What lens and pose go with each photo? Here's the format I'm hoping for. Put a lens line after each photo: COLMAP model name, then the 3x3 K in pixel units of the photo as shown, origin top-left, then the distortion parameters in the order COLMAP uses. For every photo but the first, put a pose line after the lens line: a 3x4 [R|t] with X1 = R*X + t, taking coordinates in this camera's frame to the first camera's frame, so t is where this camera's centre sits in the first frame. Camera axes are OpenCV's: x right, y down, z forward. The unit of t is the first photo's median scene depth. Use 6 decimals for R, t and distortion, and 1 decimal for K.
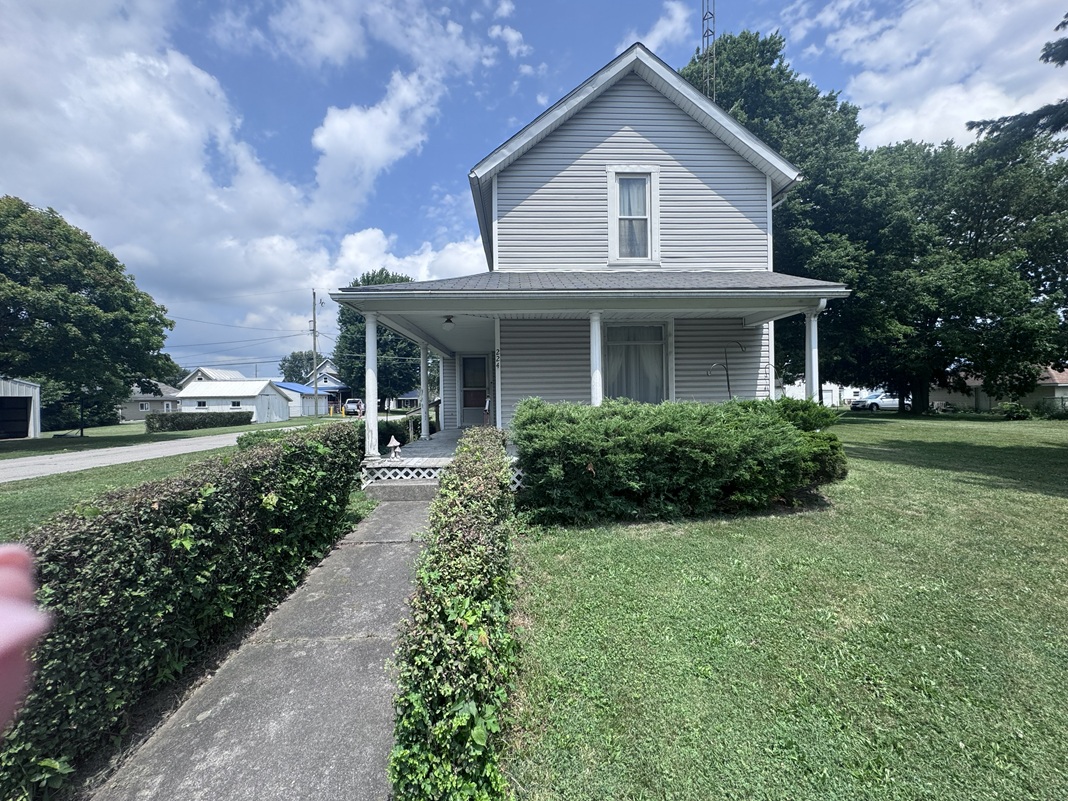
lens RADIAL K [[430.5, 0, 534.2], [0, 430.5, 398.3], [0, 0, 1]] dist [0.000719, -0.000023]
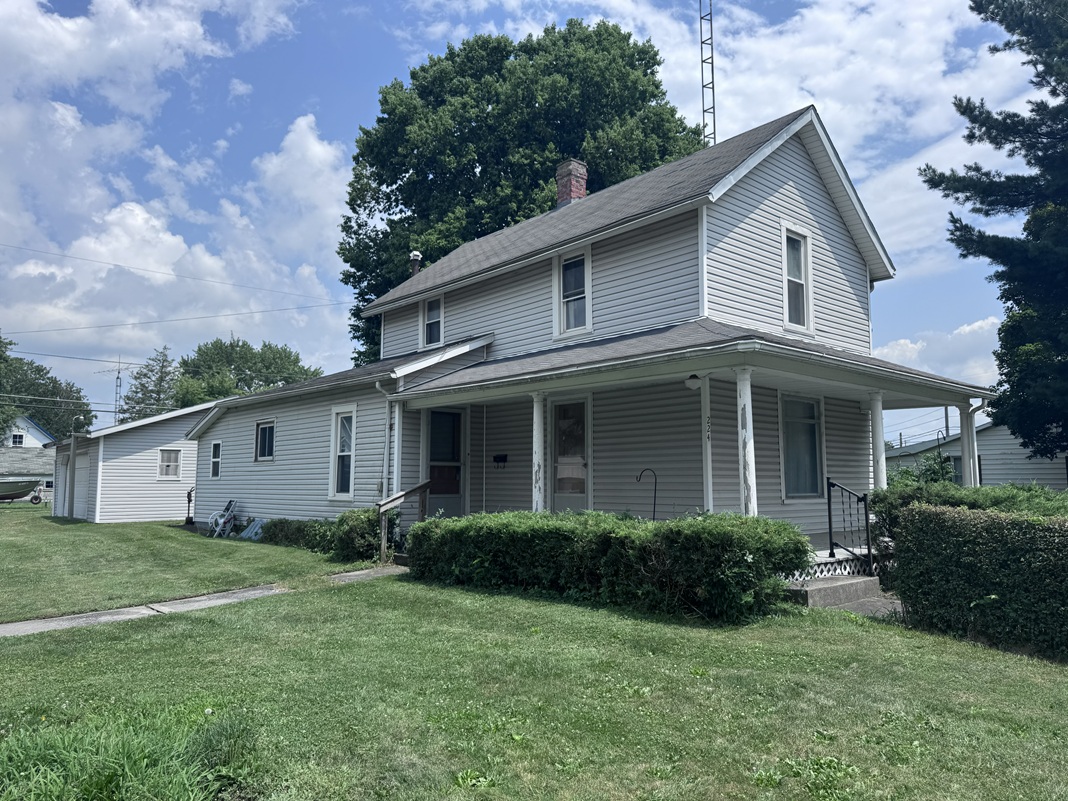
lens RADIAL K [[738.3, 0, 530.1], [0, 738.3, 403.9], [0, 0, 1]] dist [-0.004561, -0.005818]
pose [[0.783098, 0.085574, 0.615983, -1.131475], [-0.014075, 0.992673, -0.120012, 0.026942], [-0.621739, 0.085311, 0.778564, 0.171205]]
